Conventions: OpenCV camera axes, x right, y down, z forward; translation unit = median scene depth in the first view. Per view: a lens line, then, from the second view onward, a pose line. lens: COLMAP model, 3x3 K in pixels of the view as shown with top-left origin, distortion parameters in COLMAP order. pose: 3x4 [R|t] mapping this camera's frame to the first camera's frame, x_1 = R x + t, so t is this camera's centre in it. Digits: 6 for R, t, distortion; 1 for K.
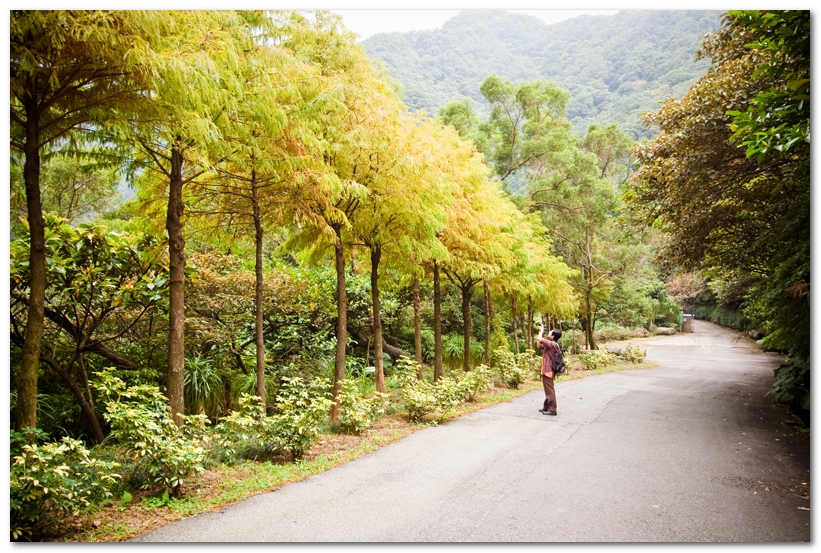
lens RADIAL K [[713.6, 0, 410.5], [0, 713.6, 276.5], [0, 0, 1]] dist [0.074134, 0.001541]
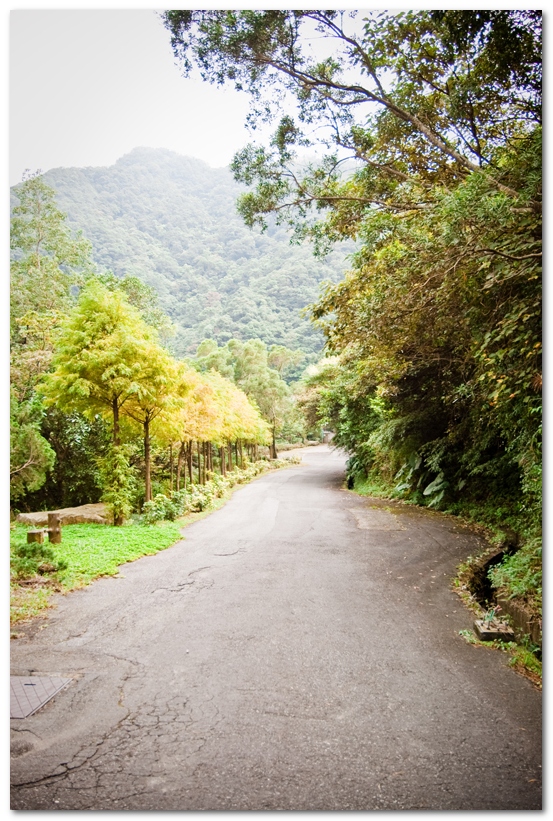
lens RADIAL K [[713.6, 0, 276.5], [0, 713.6, 410.5], [0, 0, 1]] dist [0.074134, 0.001541]
pose [[0.960481, -0.032013, 0.276500, -0.039901], [0.022263, 0.999017, 0.038332, -0.014925], [-0.277455, -0.030662, 0.960249, -0.124154]]
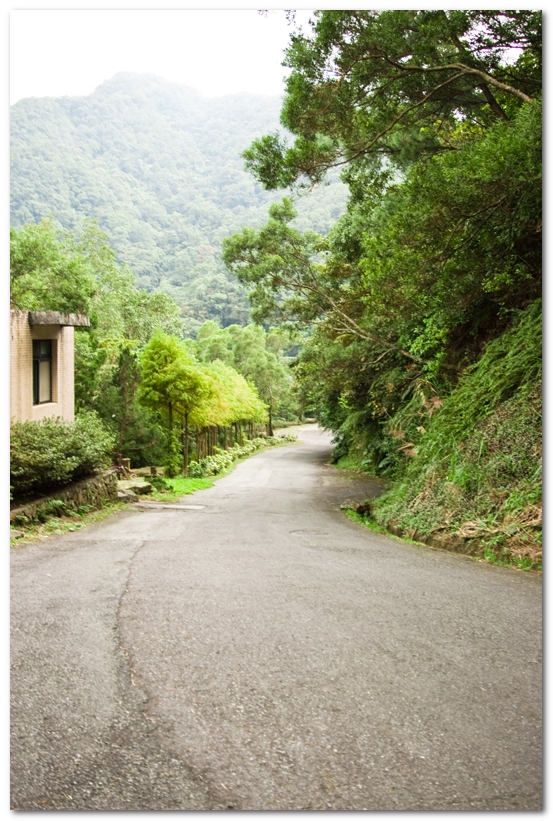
lens RADIAL K [[858.2, 0, 276.5], [0, 858.2, 410.5], [0, 0, 1]] dist [0.076271, -0.003416]
pose [[0.960695, -0.025680, 0.276416, -0.058131], [0.003999, 0.996889, 0.078717, -0.023400], [-0.277578, -0.074517, 0.957809, -0.191140]]
